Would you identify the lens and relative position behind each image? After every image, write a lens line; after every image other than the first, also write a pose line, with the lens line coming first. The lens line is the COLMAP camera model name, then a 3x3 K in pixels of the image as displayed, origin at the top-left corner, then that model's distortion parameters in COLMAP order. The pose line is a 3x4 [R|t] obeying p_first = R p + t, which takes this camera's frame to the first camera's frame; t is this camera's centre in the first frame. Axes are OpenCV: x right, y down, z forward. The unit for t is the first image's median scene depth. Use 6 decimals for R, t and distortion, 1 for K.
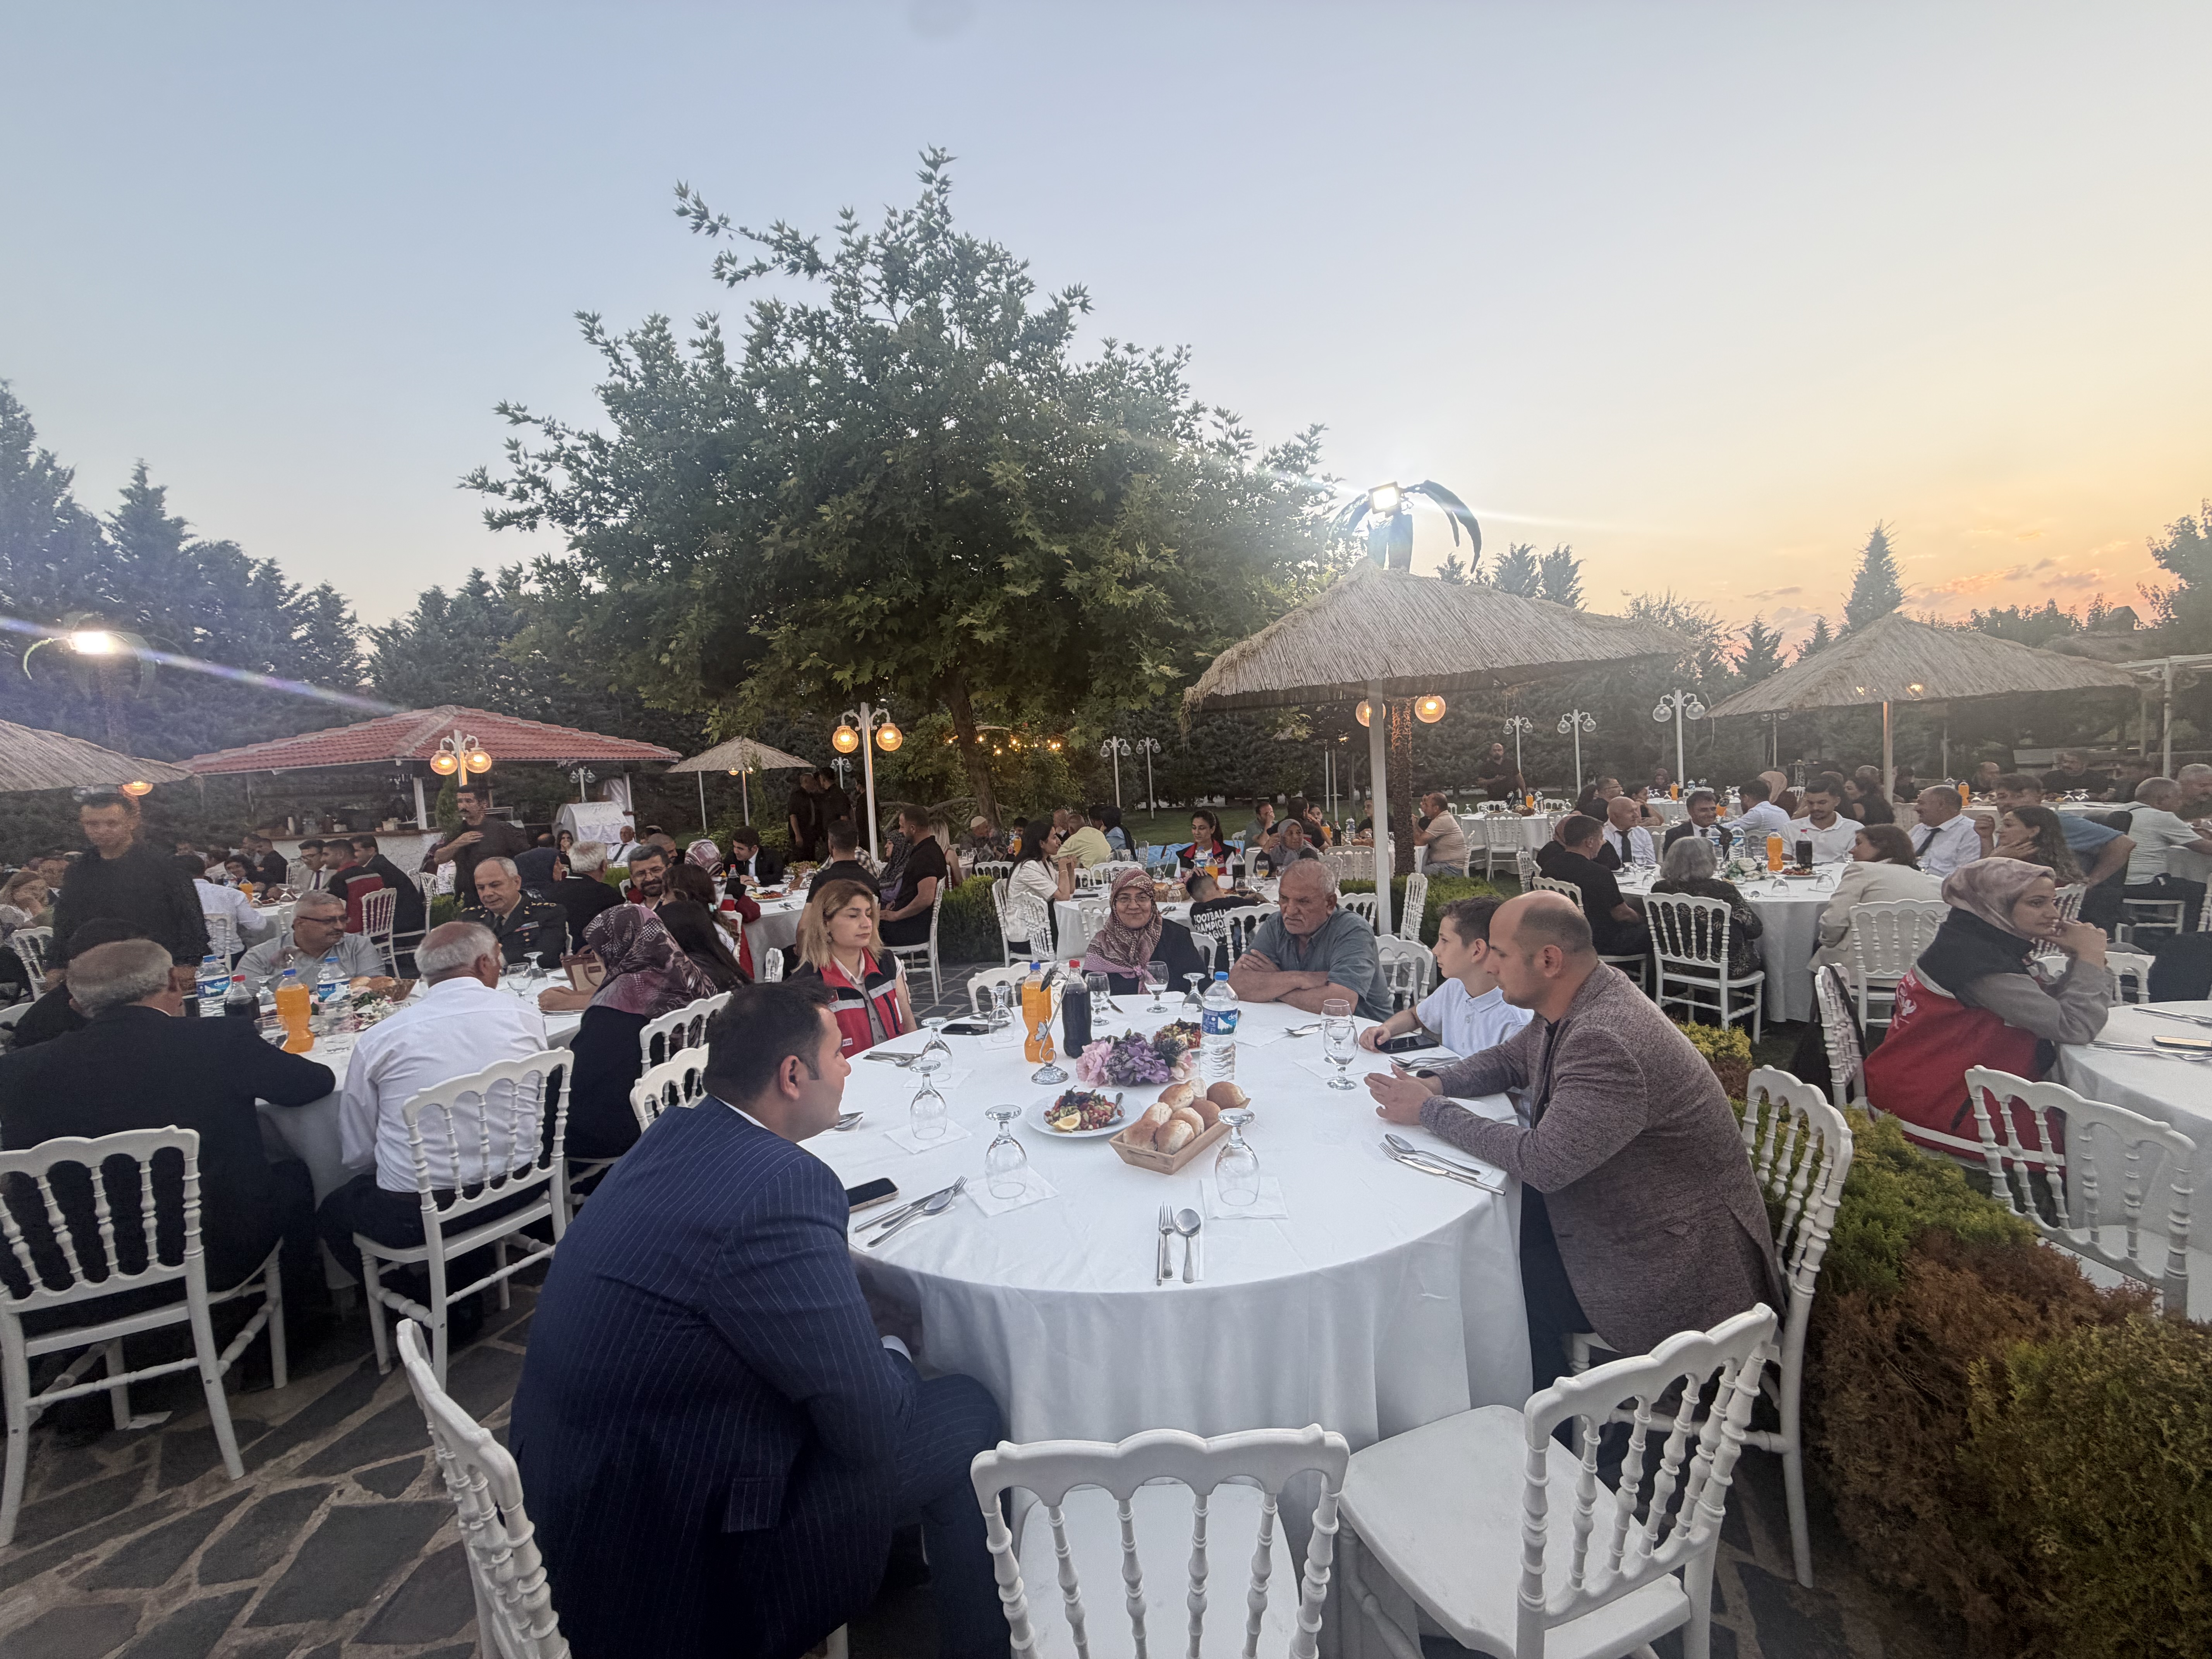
lens RADIAL K [[878.4, 0, 1097.6], [0, 878.4, 828.4], [0, 0, 1]] dist [-0.000999, -0.000413]
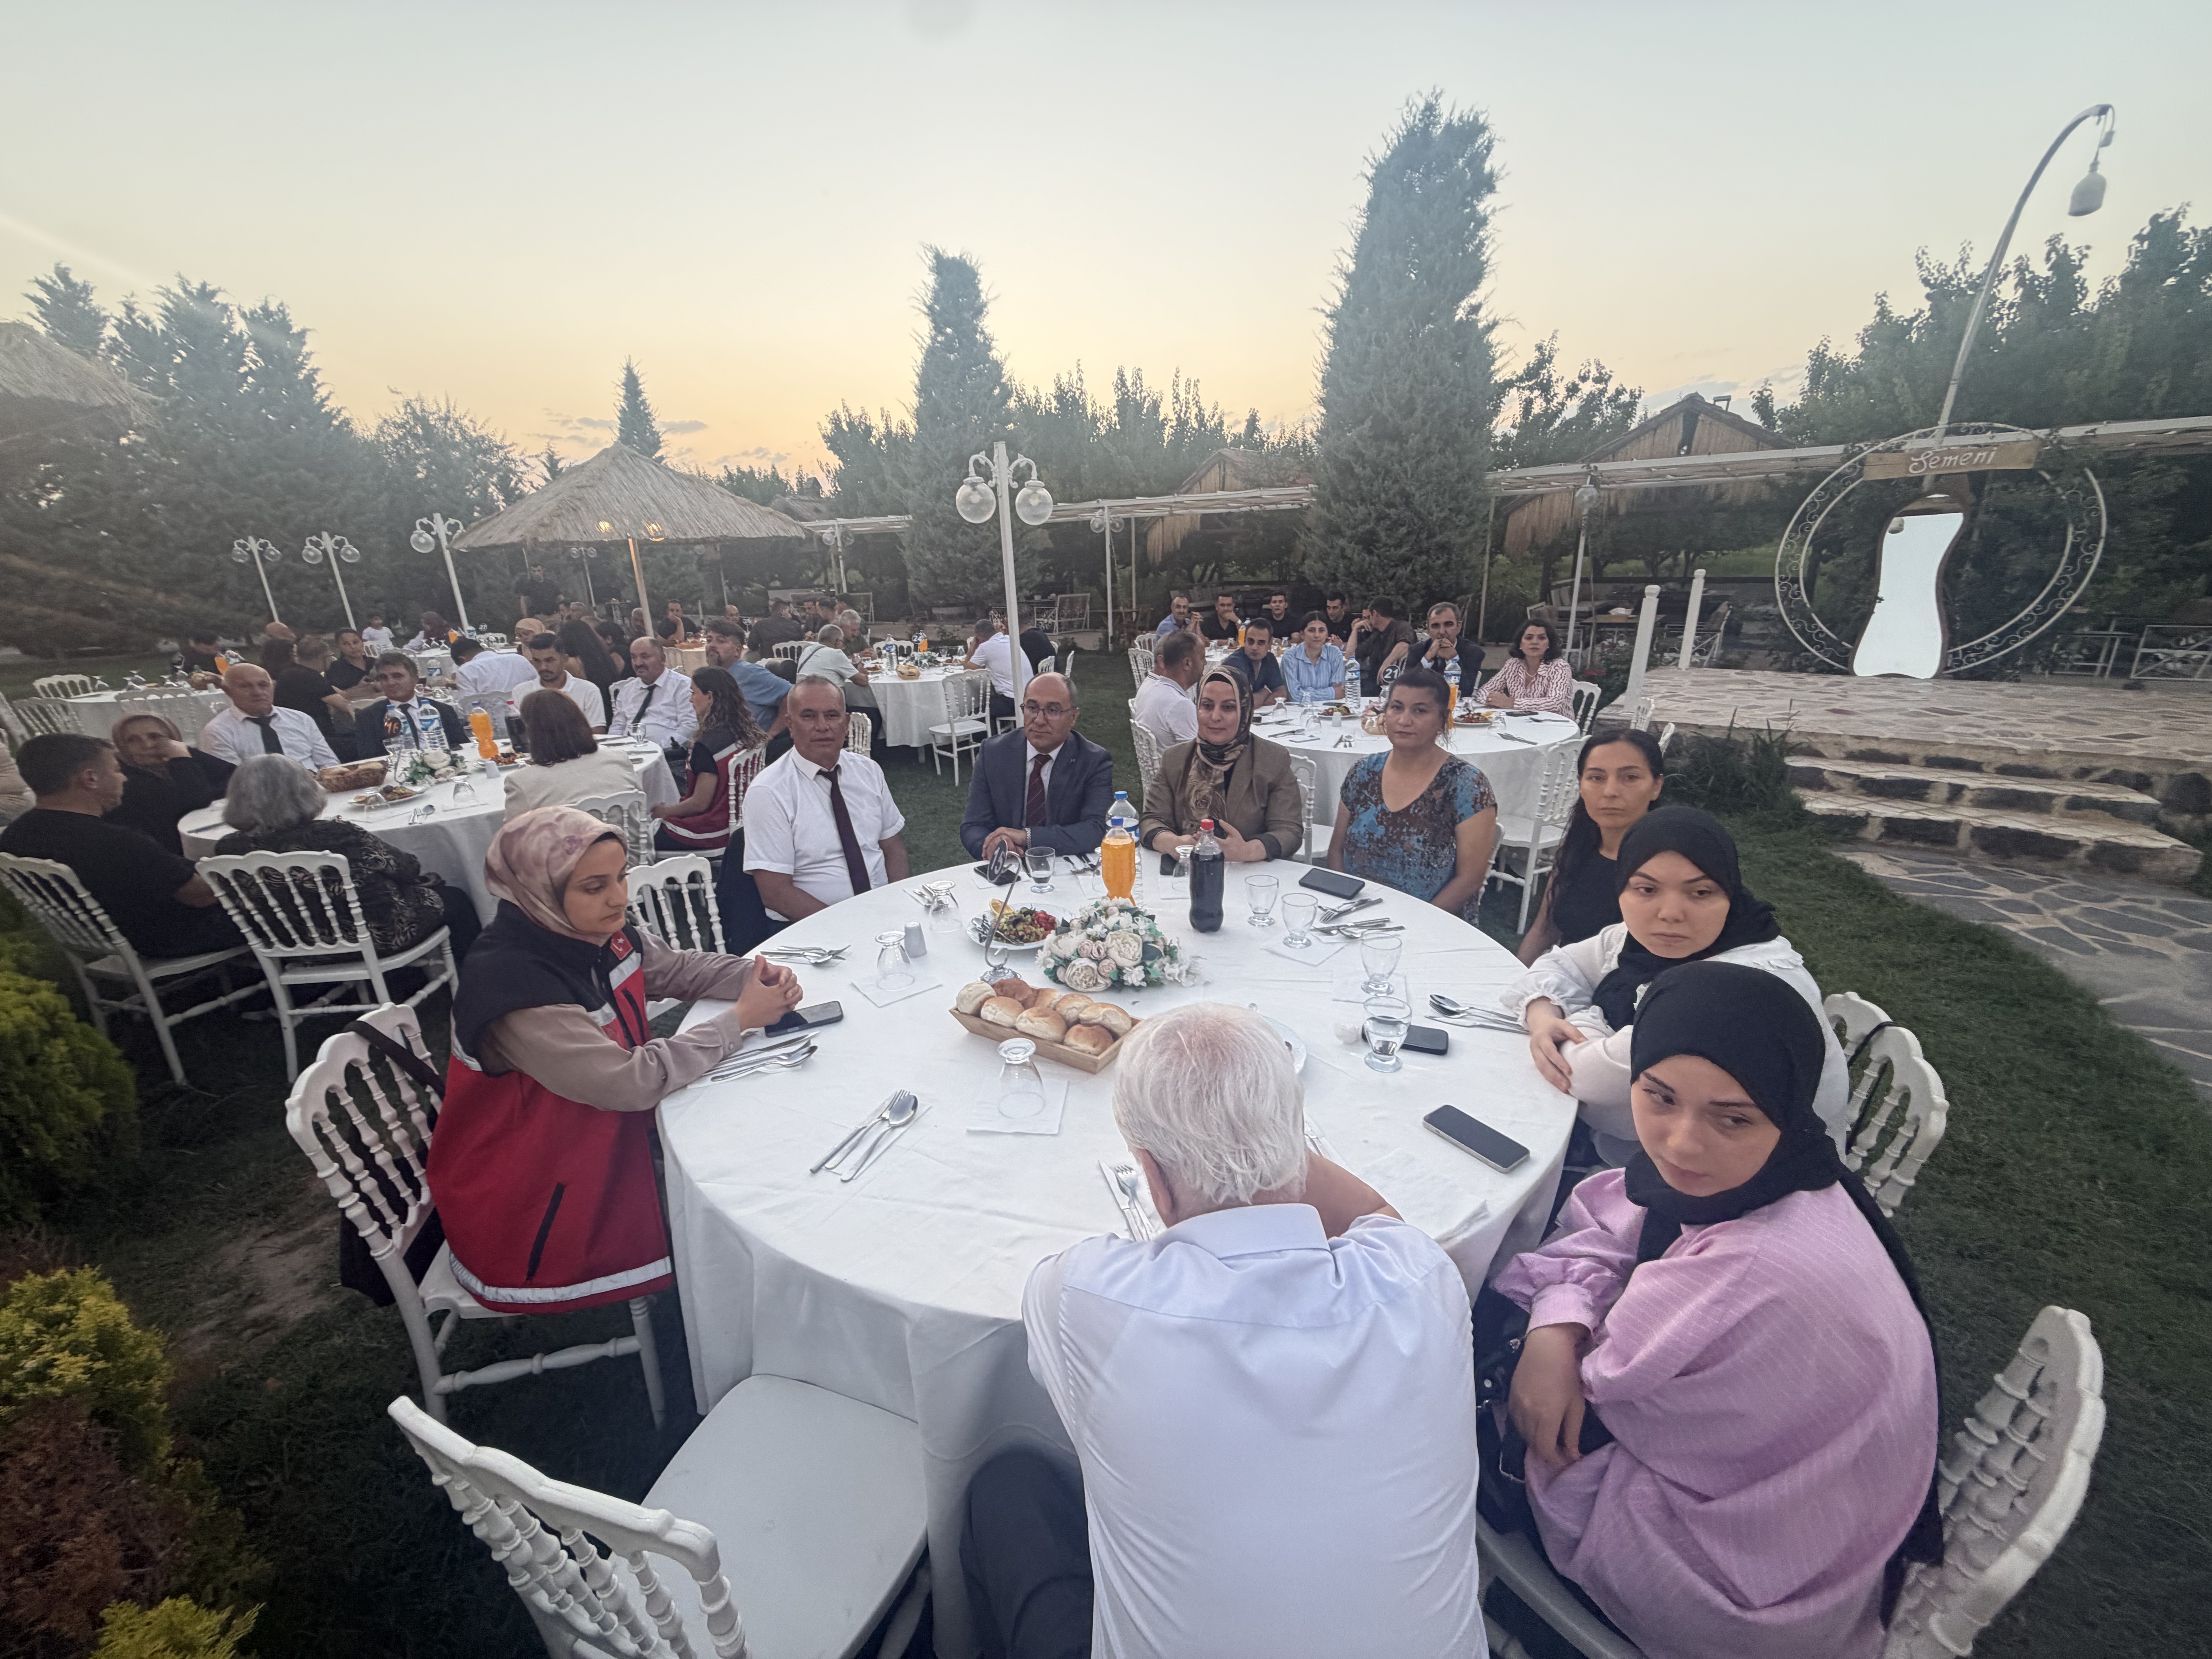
lens RADIAL K [[878.4, 0, 1097.6], [0, 878.4, 828.4], [0, 0, 1]] dist [-0.000999, -0.000413]
pose [[0.416804, -0.228737, 0.879746, 0.097970], [0.066468, 0.972900, 0.221466, -0.008484], [-0.906563, -0.033834, 0.420712, 0.061934]]
